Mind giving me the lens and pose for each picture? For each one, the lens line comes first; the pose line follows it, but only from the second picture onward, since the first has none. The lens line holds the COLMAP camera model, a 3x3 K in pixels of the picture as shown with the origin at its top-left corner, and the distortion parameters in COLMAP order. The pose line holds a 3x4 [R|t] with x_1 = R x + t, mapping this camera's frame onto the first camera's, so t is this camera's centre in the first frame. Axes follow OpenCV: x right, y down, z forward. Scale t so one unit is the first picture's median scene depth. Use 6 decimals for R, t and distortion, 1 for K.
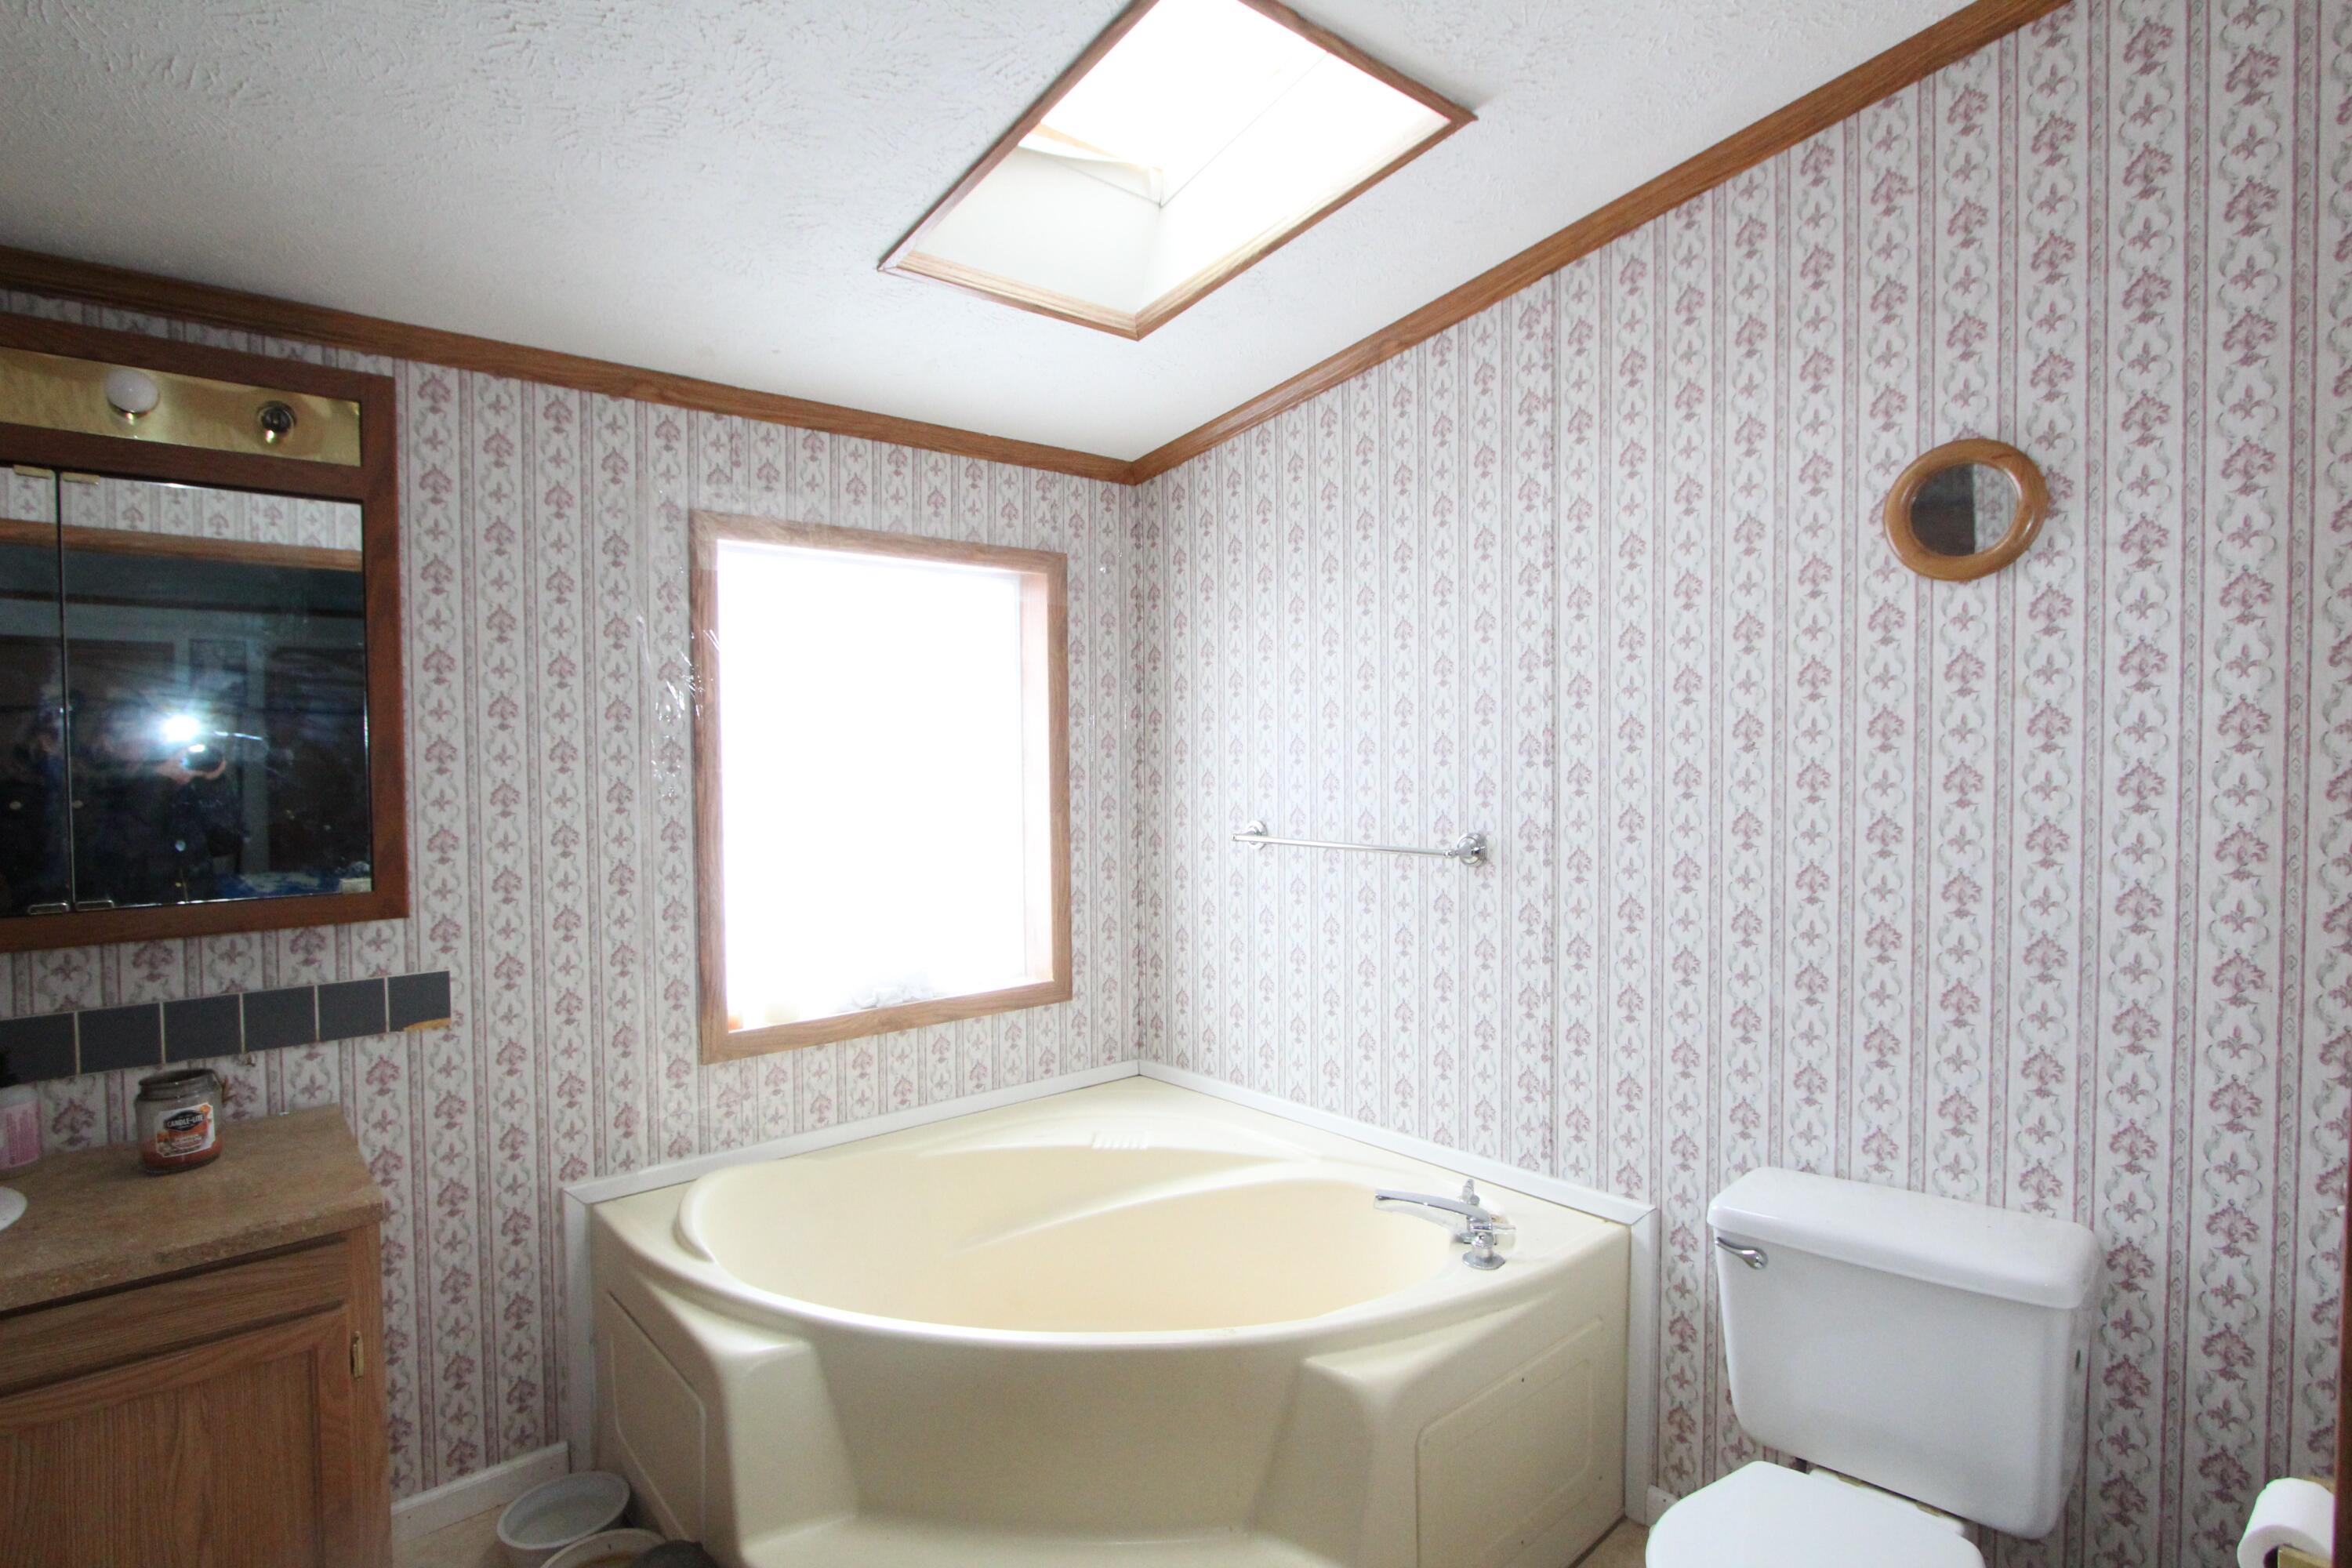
lens RADIAL K [[1152.0, 0, 1161.8], [0, 1152.0, 774.9], [0, 0, 1]] dist [-0.017681, 0.001817]
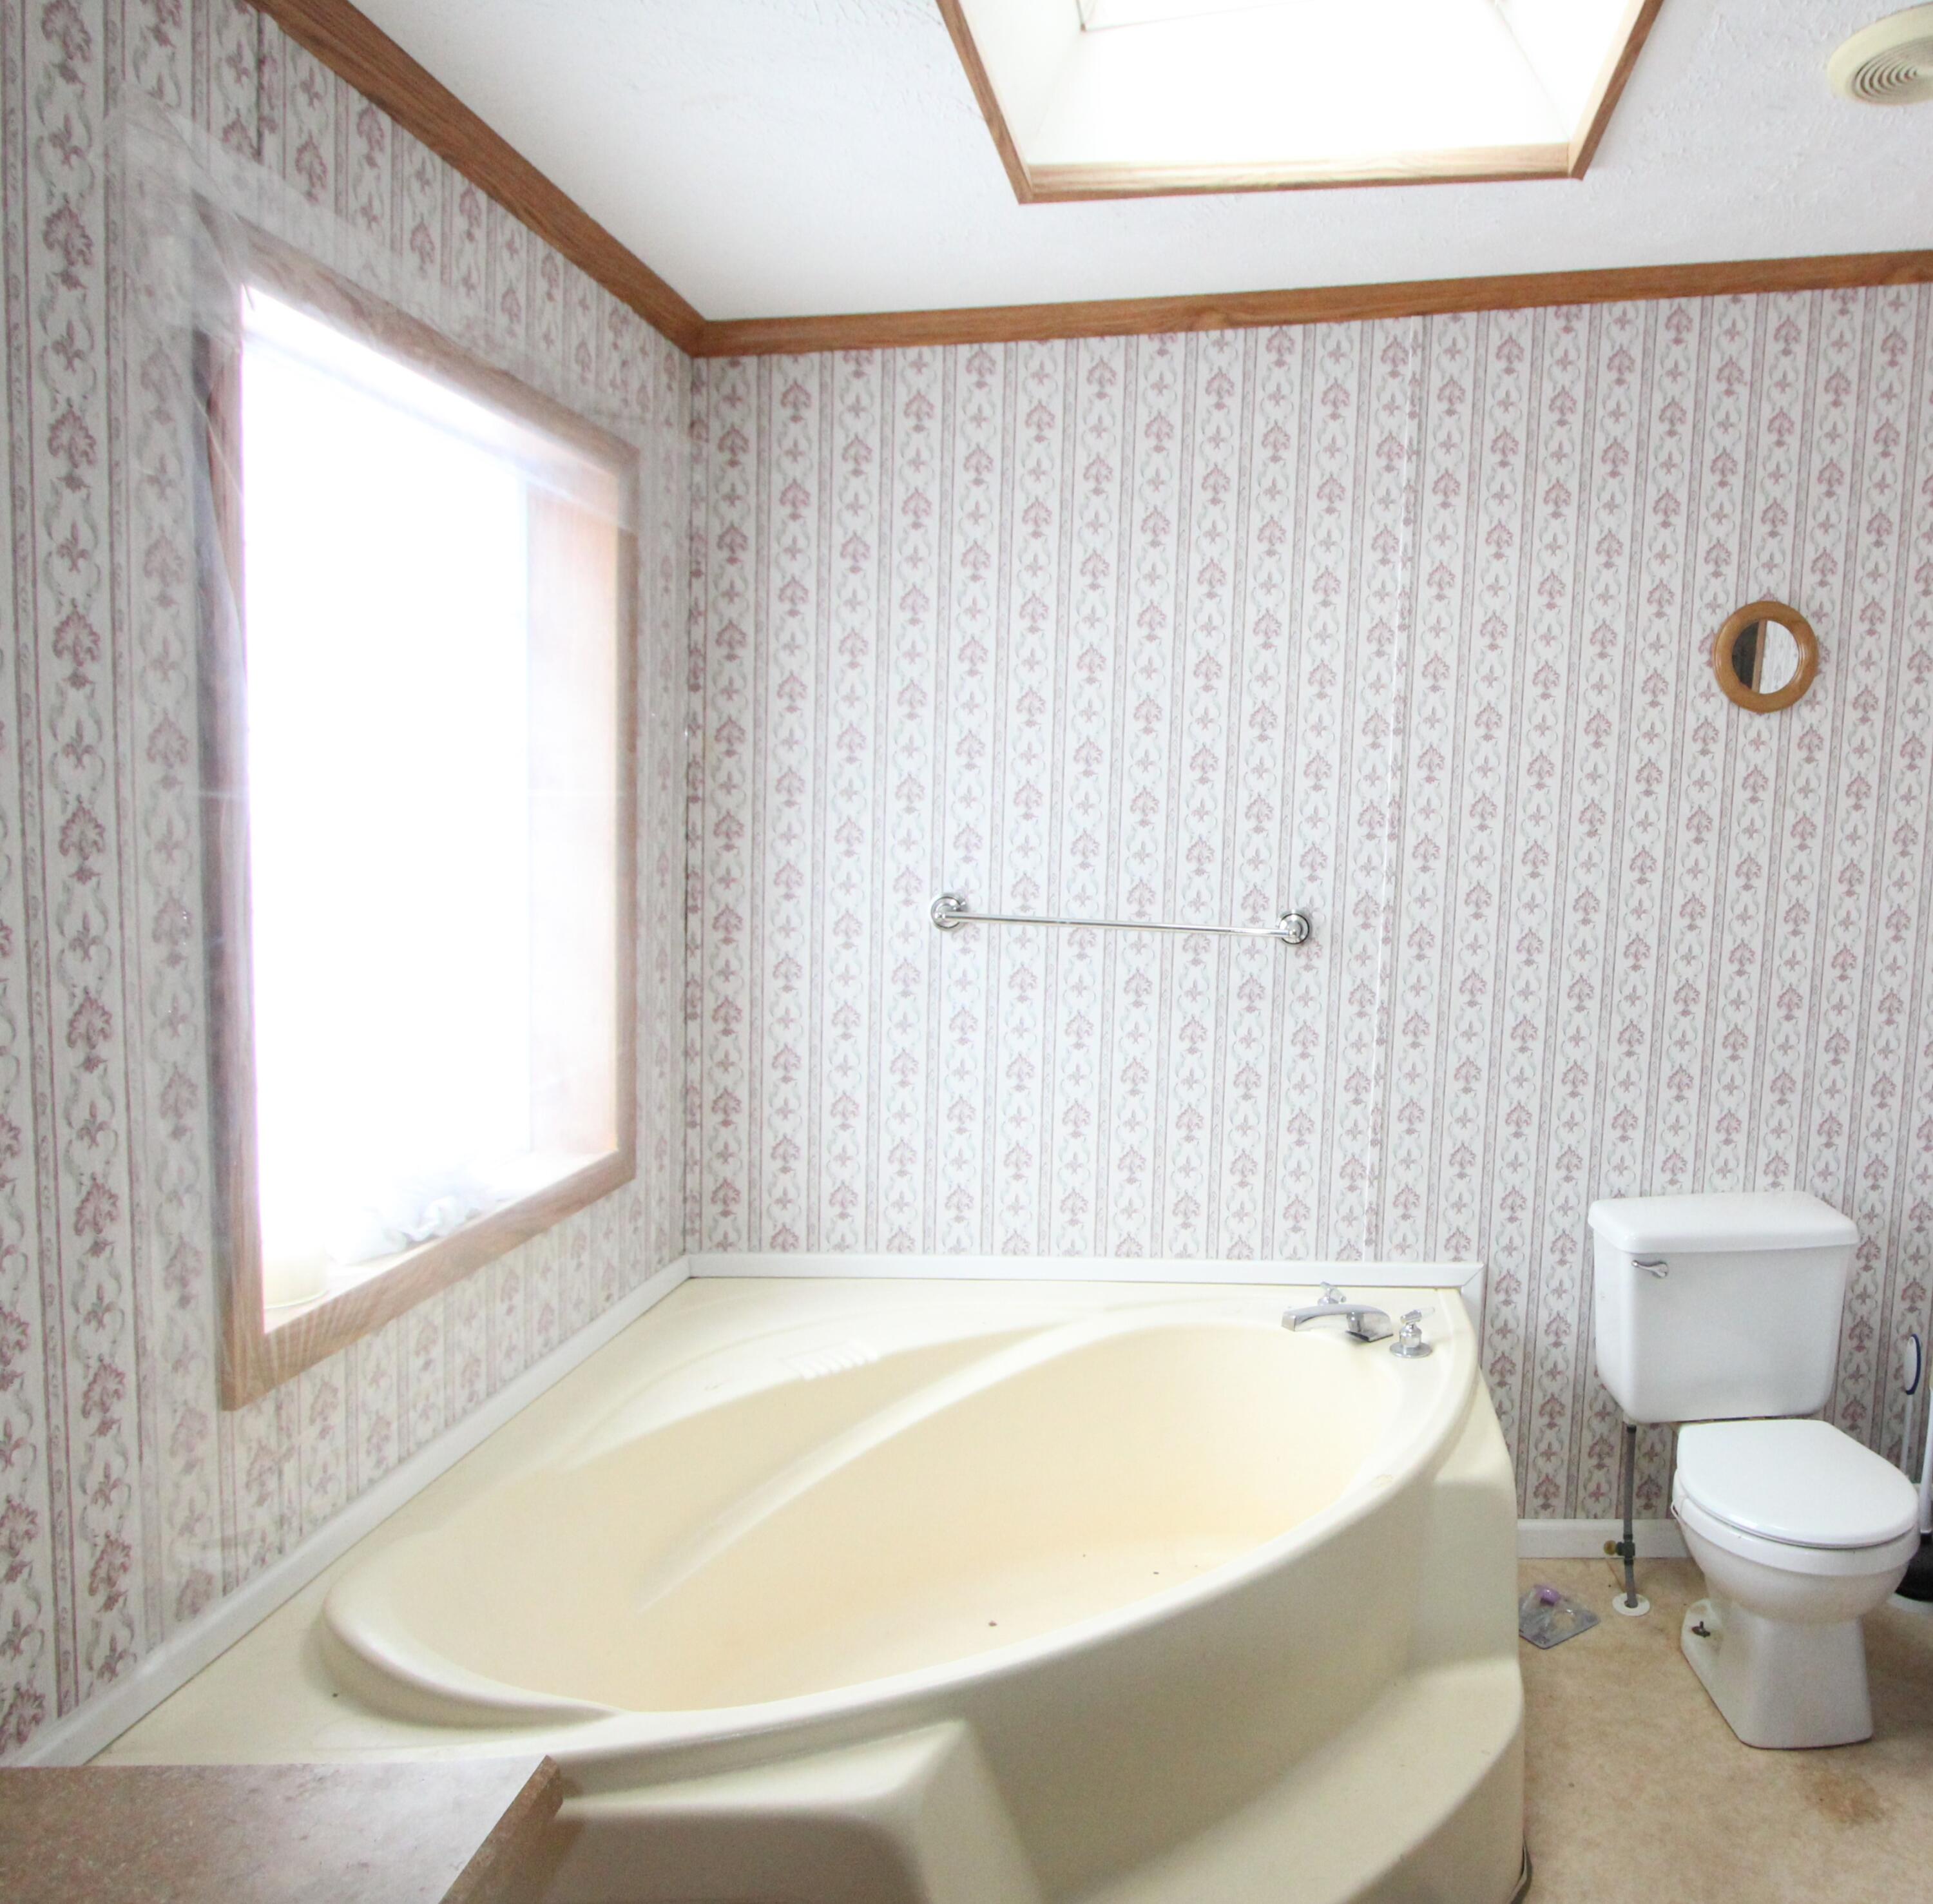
lens RADIAL K [[1674.5, 0, 966.5], [0, 1674.5, 952.0], [0, 0, 1]] dist [-0.034444, 0.002891]
pose [[0.578553, -0.031612, 0.815032, -1.002228], [-0.042067, 0.996762, 0.068522, 0.004931], [-0.814559, -0.073929, 0.575350, 0.480997]]
